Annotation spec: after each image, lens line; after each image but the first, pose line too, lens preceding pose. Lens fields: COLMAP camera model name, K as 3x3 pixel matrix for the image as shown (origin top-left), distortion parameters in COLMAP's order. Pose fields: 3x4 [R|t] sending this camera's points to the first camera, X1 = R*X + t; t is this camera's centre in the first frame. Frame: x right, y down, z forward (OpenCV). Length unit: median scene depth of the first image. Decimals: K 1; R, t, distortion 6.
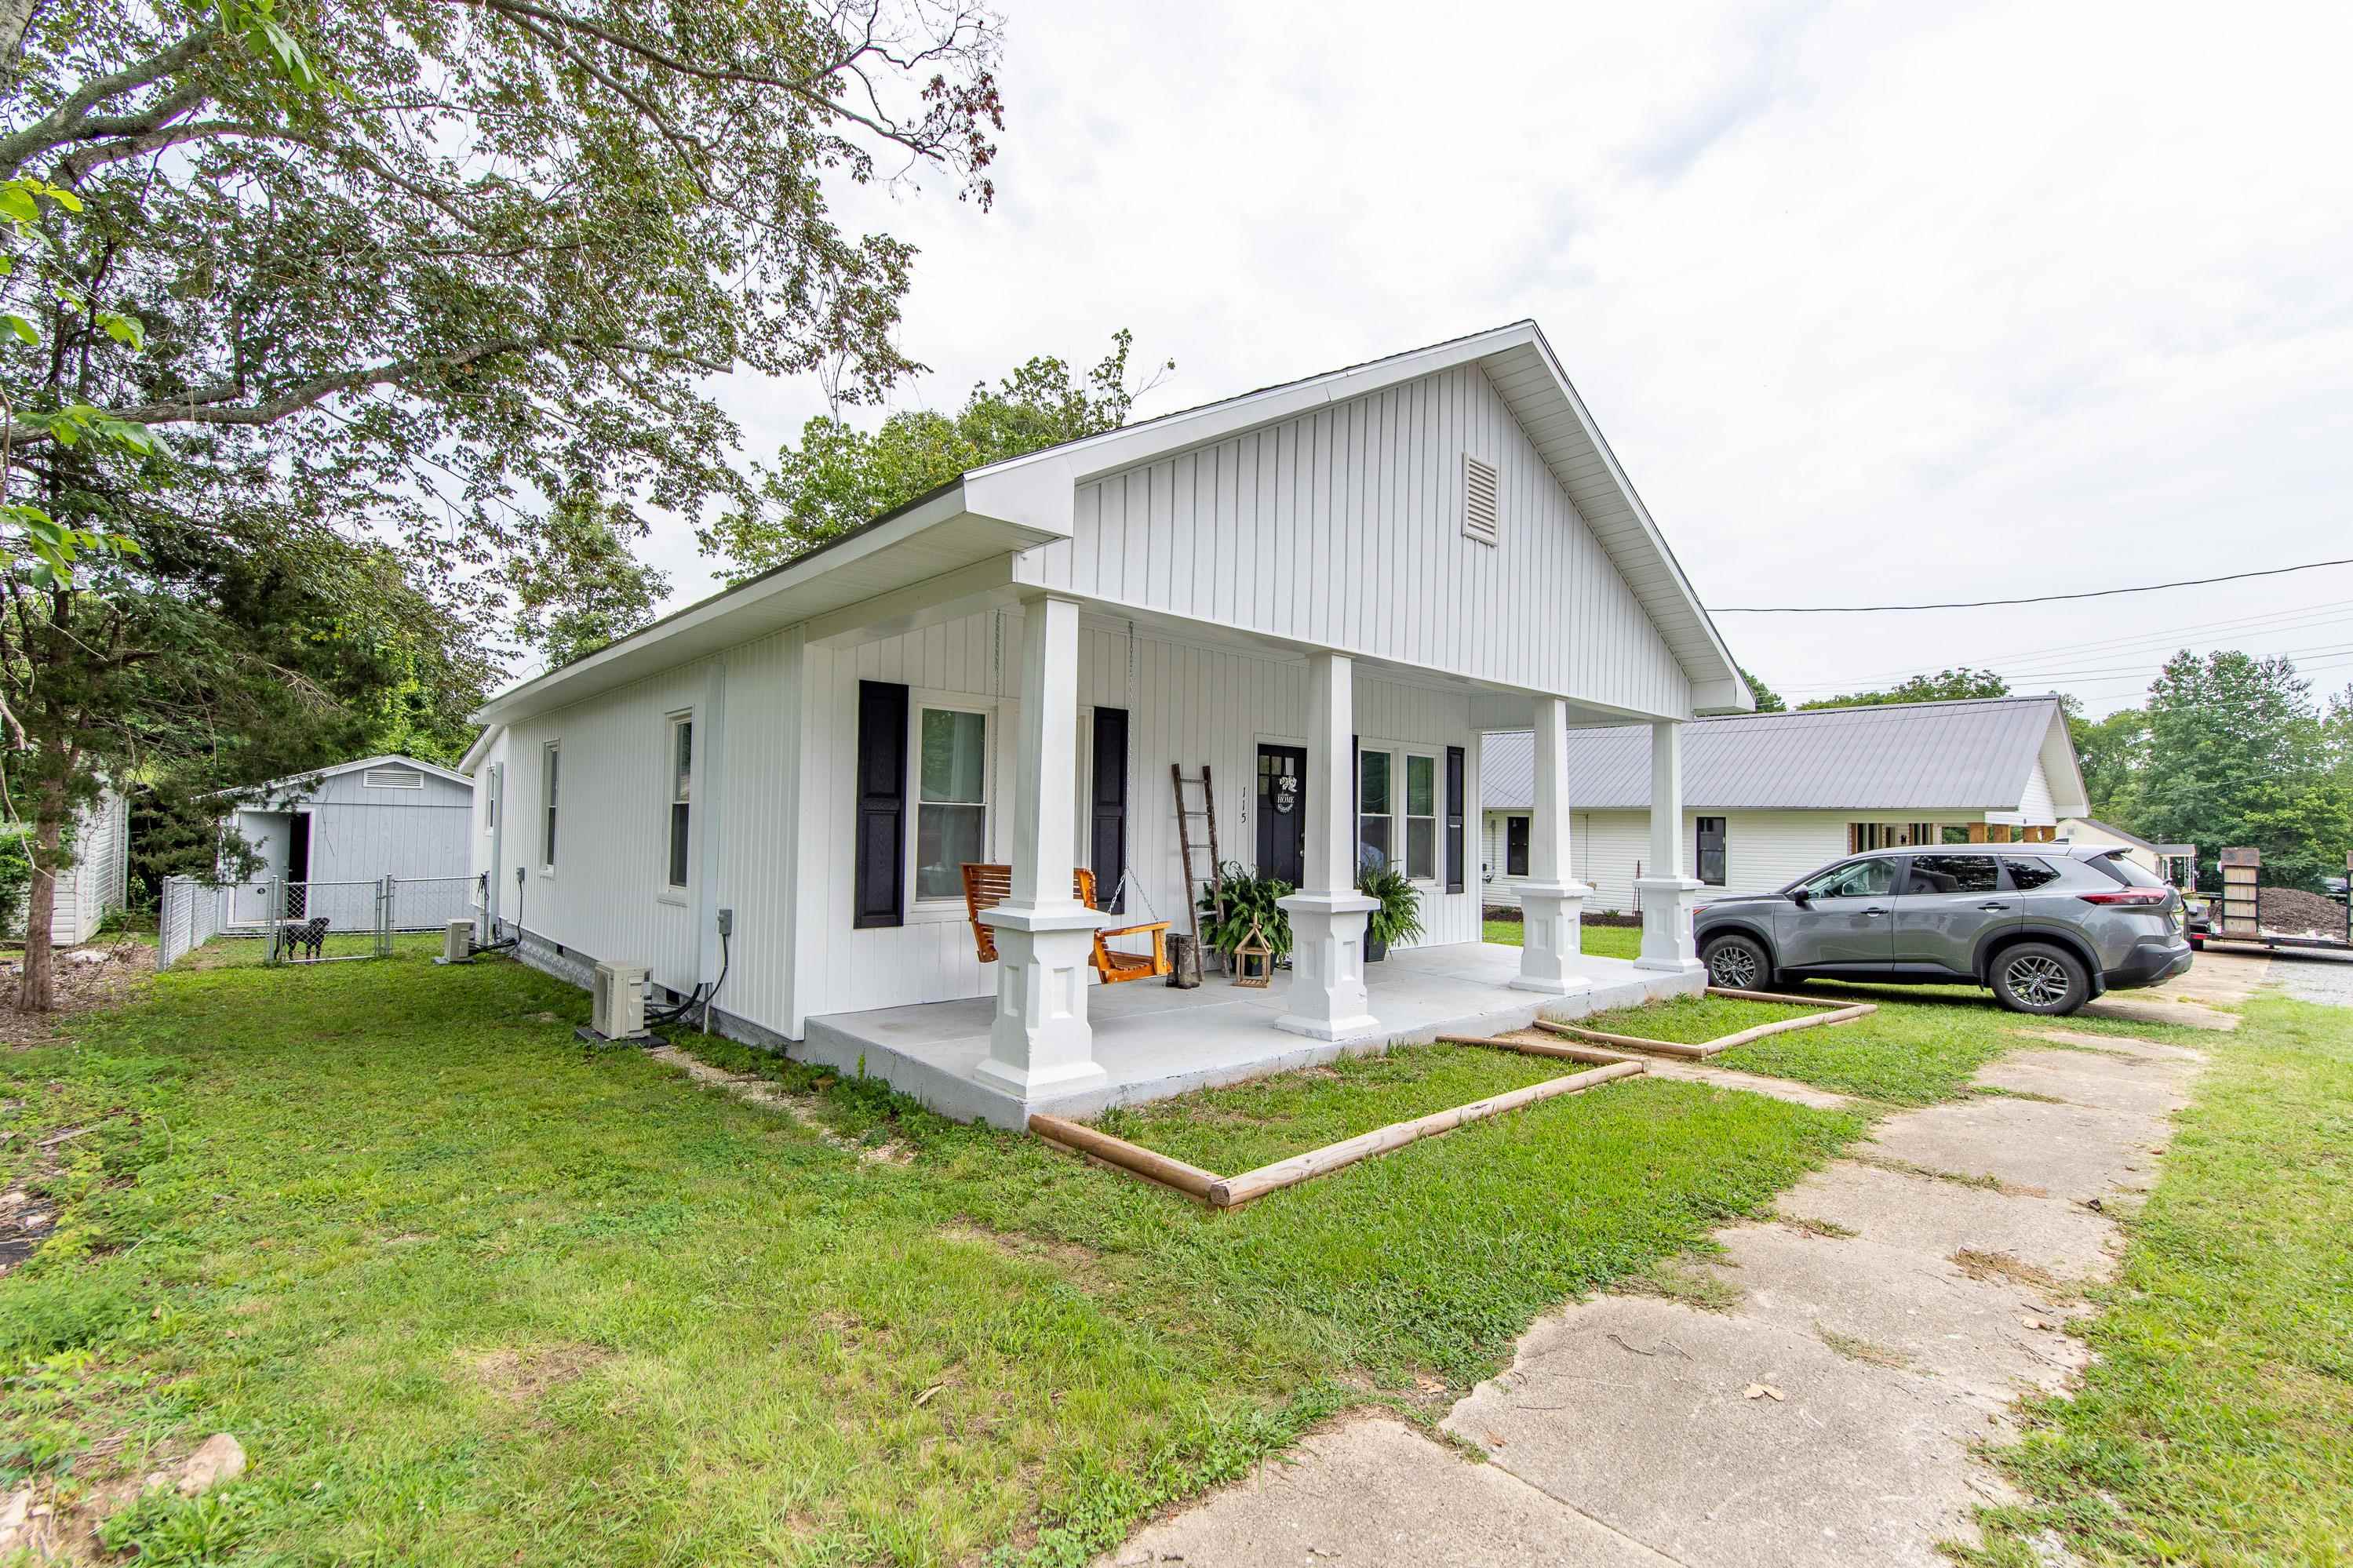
lens RADIAL K [[1043.9, 0, 1178.6], [0, 1043.9, 795.0], [0, 0, 1]] dist [0.002902, 0.000106]
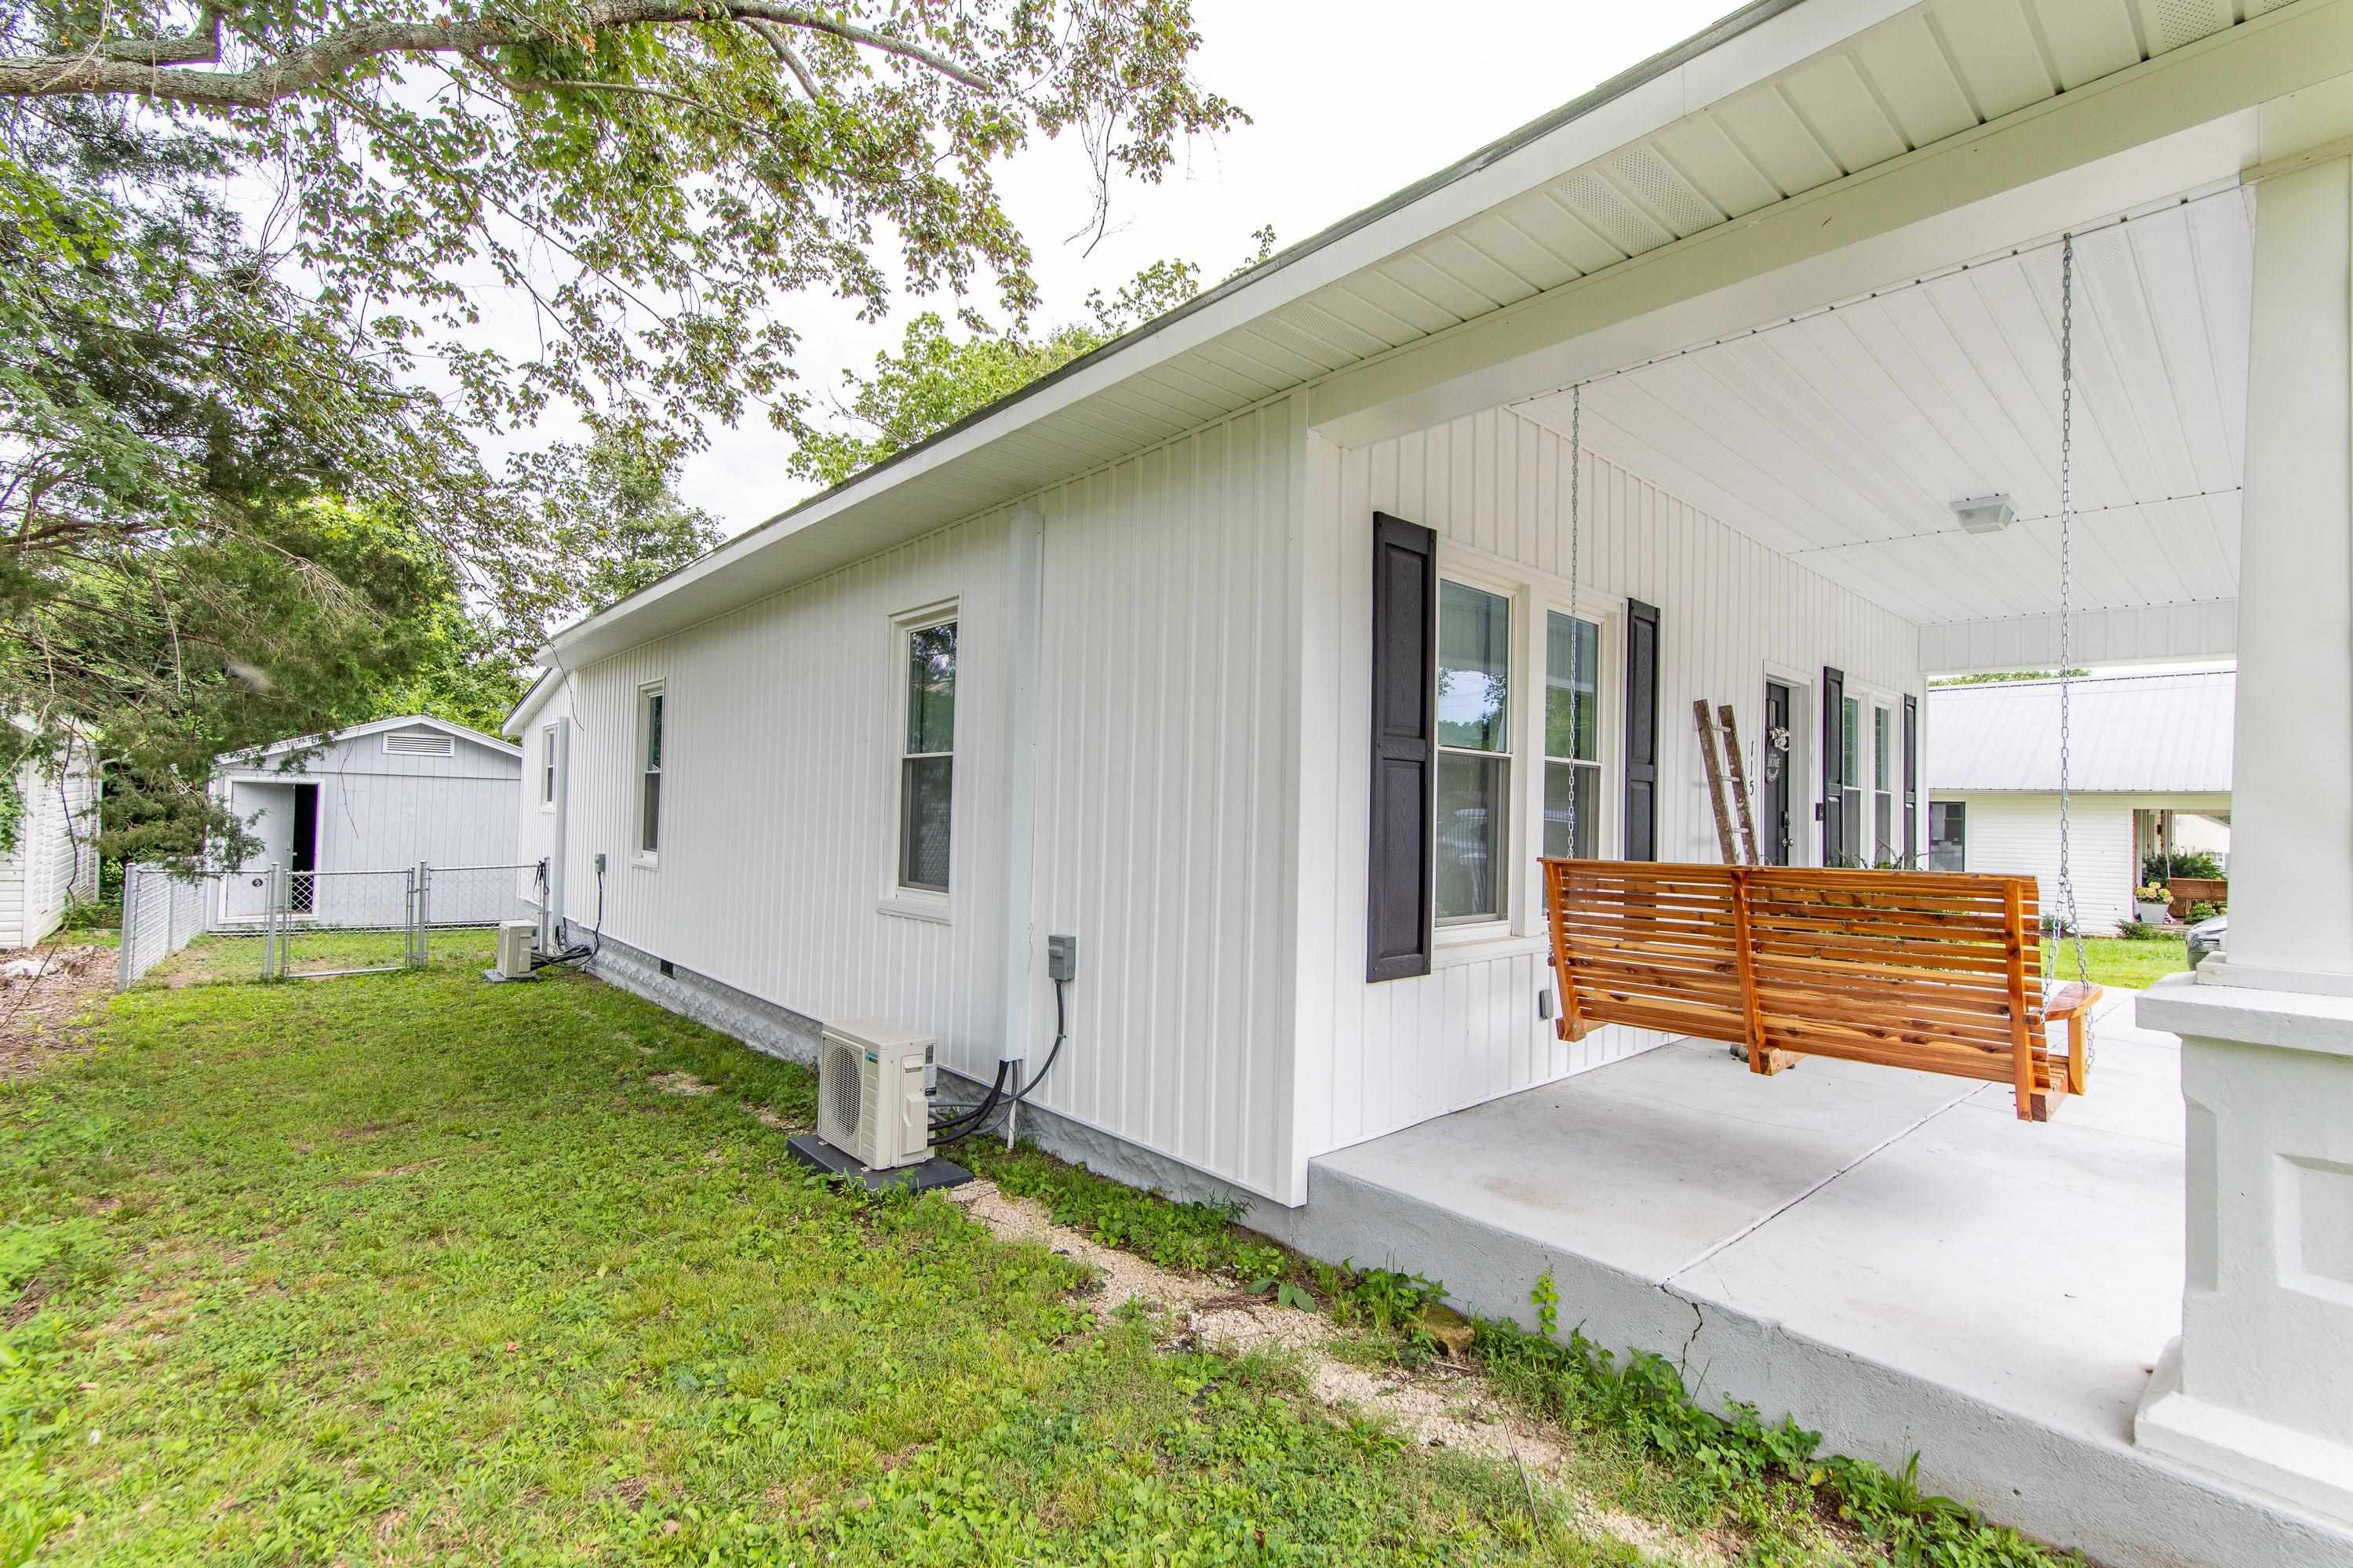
lens RADIAL K [[1043.9, 0, 1174.7], [0, 1043.9, 787.6], [0, 0, 1]] dist [0.002902, 0.000106]
pose [[0.999975, 0.006143, -0.003388, -0.237495], [-0.006120, 0.999959, 0.006712, 0.015717], [0.003429, -0.006691, 0.999972, 0.276662]]
